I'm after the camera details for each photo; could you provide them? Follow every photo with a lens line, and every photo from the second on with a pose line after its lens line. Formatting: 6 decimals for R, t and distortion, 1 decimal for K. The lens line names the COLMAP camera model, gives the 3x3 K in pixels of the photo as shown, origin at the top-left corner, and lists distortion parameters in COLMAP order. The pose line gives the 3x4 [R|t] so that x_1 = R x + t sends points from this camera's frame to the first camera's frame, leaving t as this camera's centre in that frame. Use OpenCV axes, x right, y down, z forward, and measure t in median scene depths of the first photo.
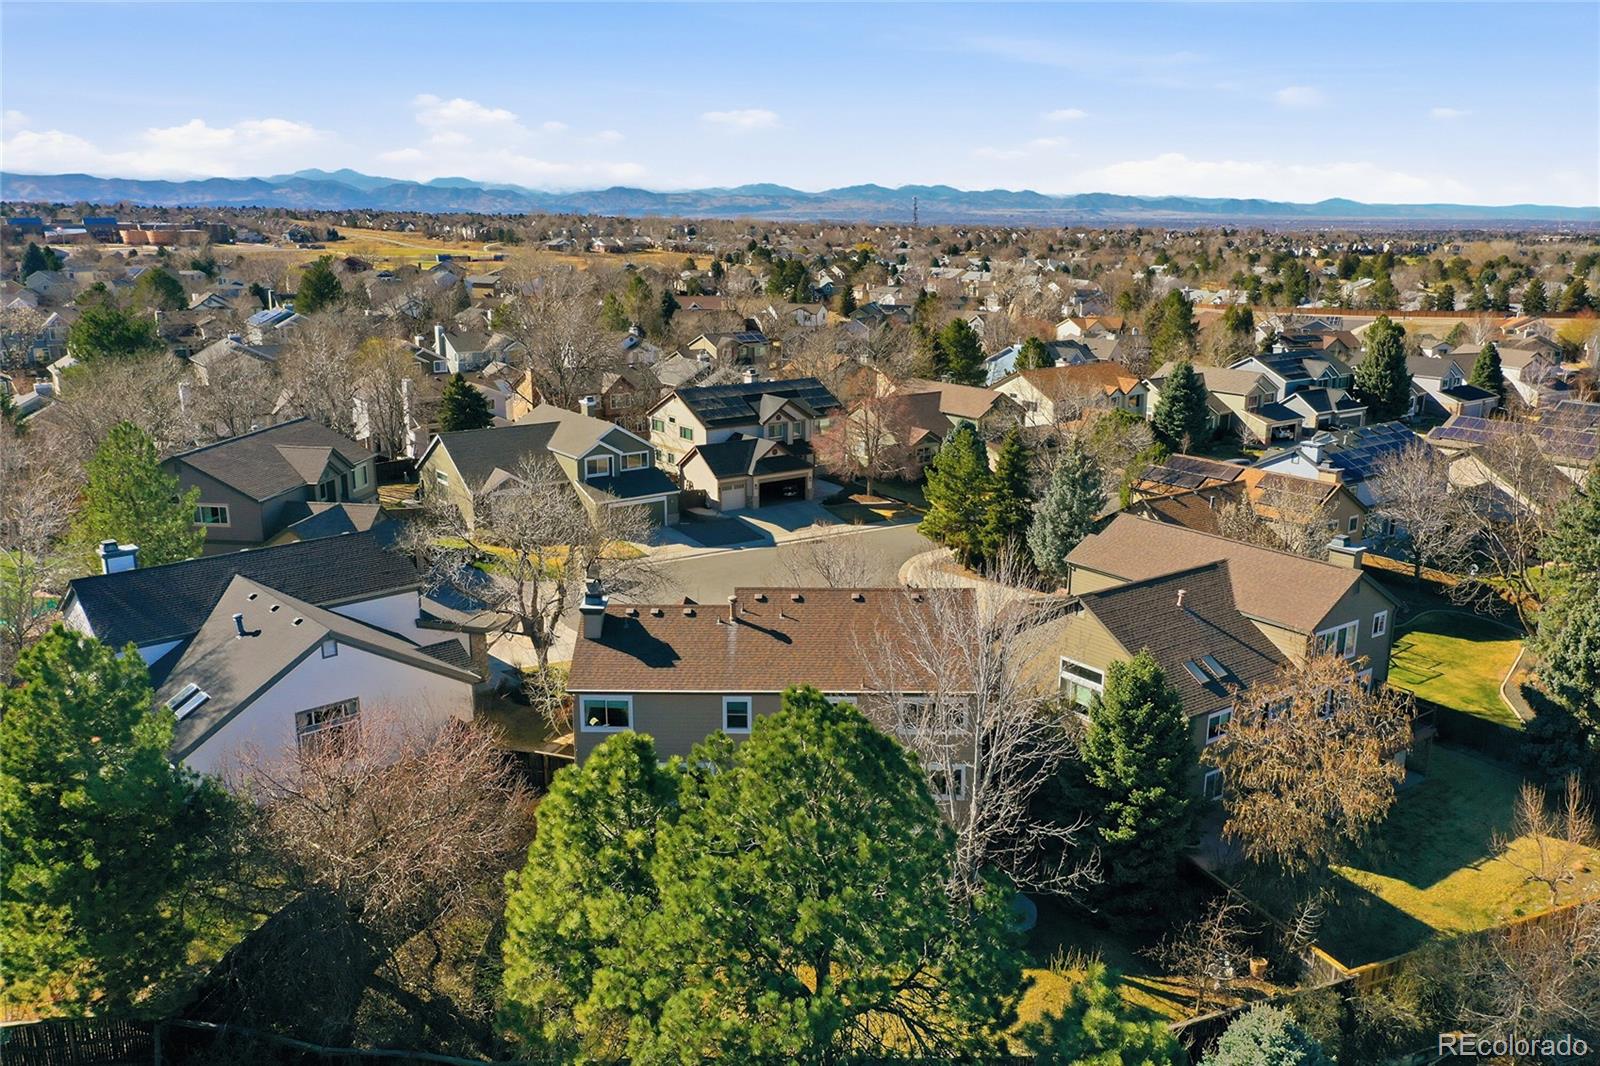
lens RADIAL K [[1286.8, 0, 807.3], [0, 1286.8, 532.0], [0, 0, 1]] dist [0.001058, -0.000946]
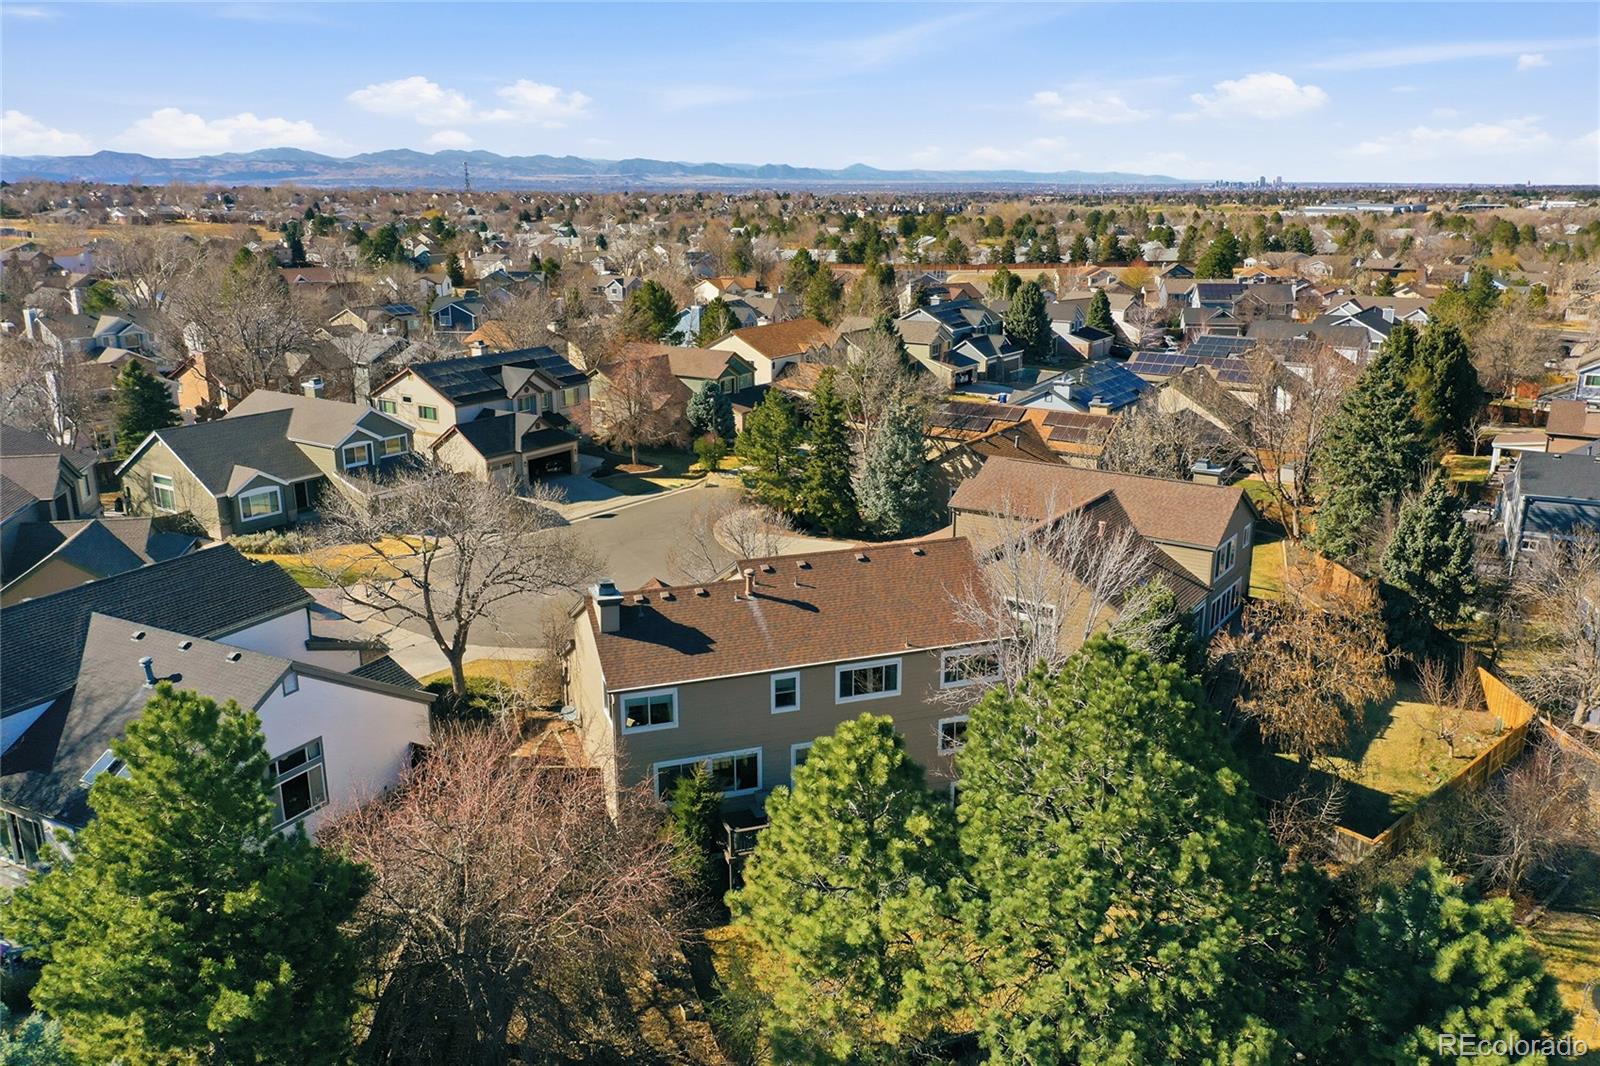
lens RADIAL K [[1276.7, 0, 821.3], [0, 1276.7, 530.8], [0, 0, 1]] dist [0.005213, -0.003149]
pose [[0.937803, -0.096770, 0.333408, -0.144993], [0.088145, 0.995266, 0.040939, -0.005484], [-0.335791, -0.009004, 0.941893, 0.046695]]
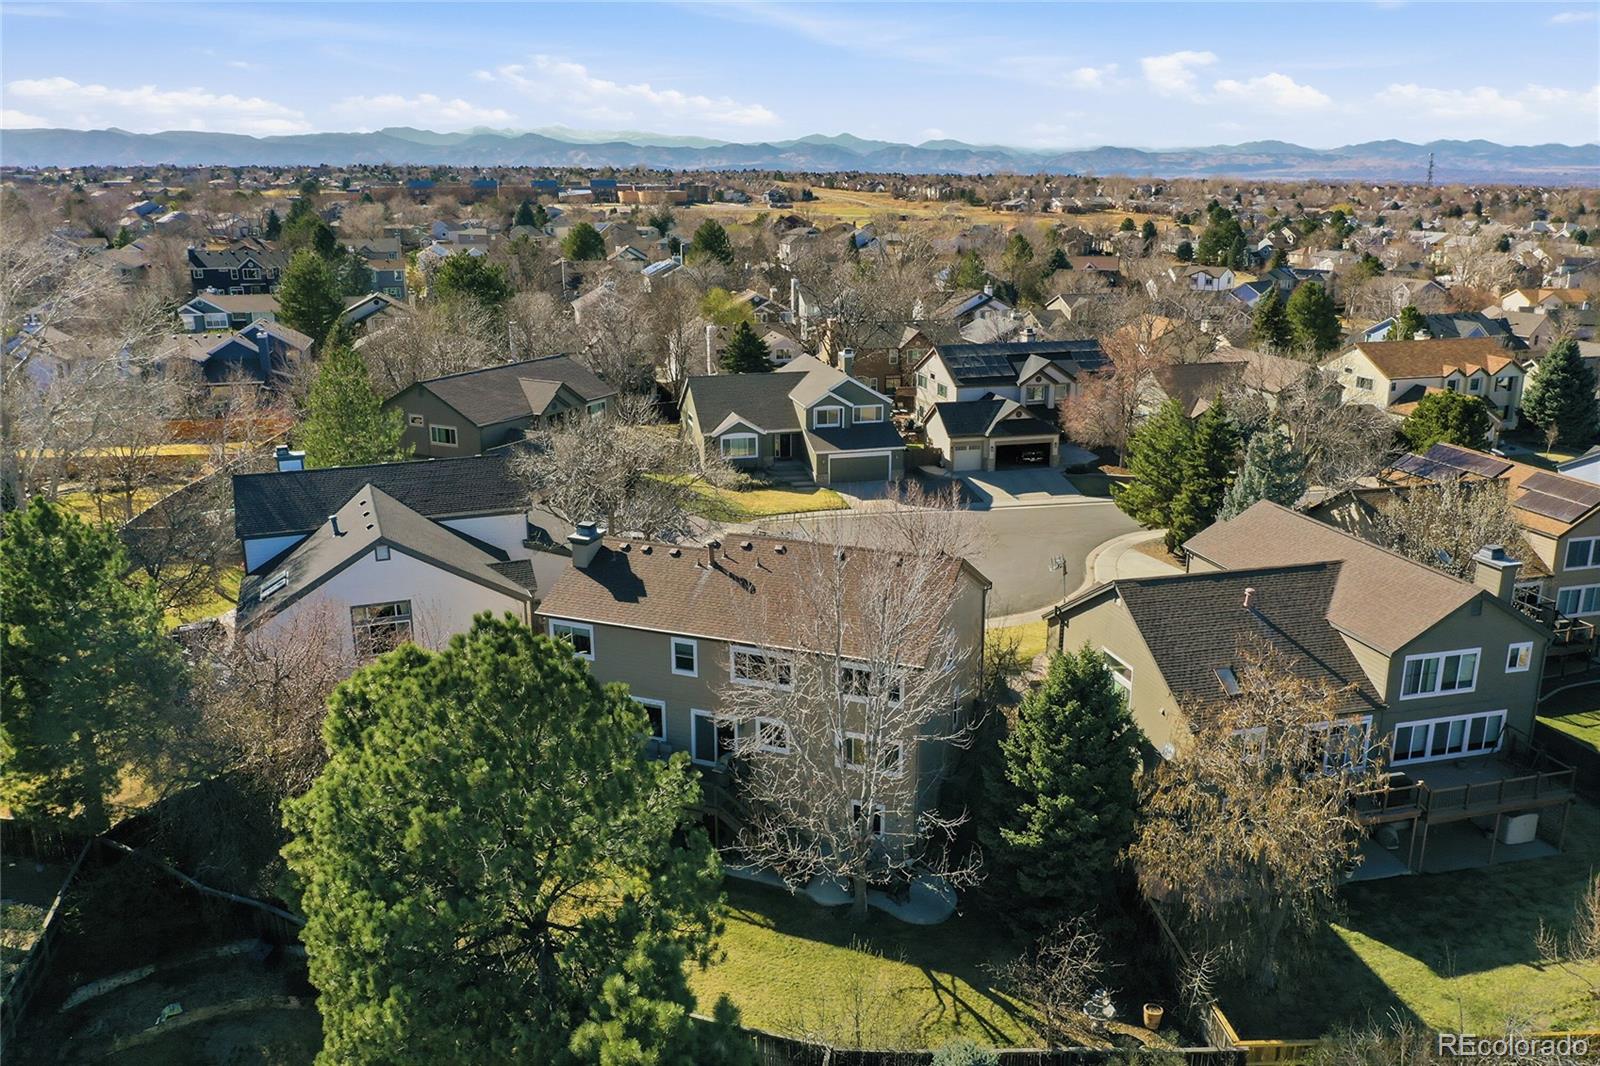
lens RADIAL K [[1284.3, 0, 784.9], [0, 1284.3, 535.0], [0, 0, 1]] dist [-0.008485, 0.001469]
pose [[0.927259, 0.094422, -0.362320, 0.163048], [-0.083082, 0.995444, 0.046791, -0.002653], [0.365087, -0.013286, 0.930878, 0.041991]]
